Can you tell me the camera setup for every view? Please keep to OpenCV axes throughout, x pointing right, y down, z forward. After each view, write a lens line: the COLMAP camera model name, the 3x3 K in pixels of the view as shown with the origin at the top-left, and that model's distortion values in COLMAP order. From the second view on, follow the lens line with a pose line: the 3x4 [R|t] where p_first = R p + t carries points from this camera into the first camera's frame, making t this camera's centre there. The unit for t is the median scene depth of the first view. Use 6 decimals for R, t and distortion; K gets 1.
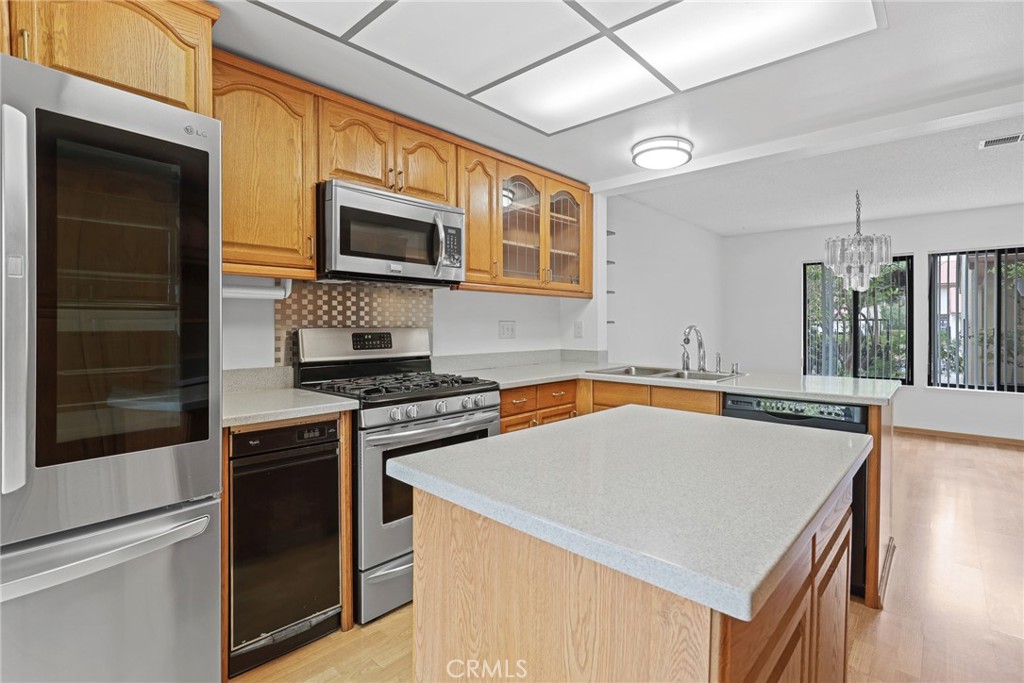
lens RADIAL K [[472.9, 0, 524.7], [0, 472.9, 329.4], [0, 0, 1]] dist [-0.035426, 0.005124]
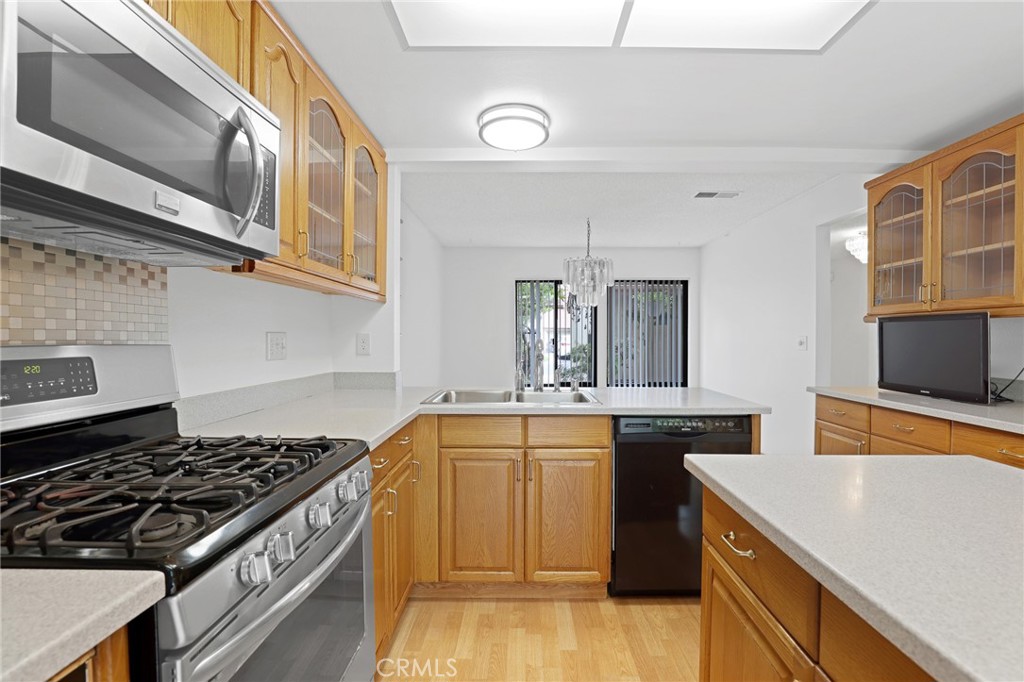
lens RADIAL K [[472.9, 0, 522.4], [0, 472.9, 342.6], [0, 0, 1]] dist [-0.035426, 0.005124]
pose [[0.748691, -0.007239, 0.662879, -0.249609], [0.007198, 0.999970, 0.002789, -0.004596], [-0.662880, 0.002683, 0.748721, 0.393908]]
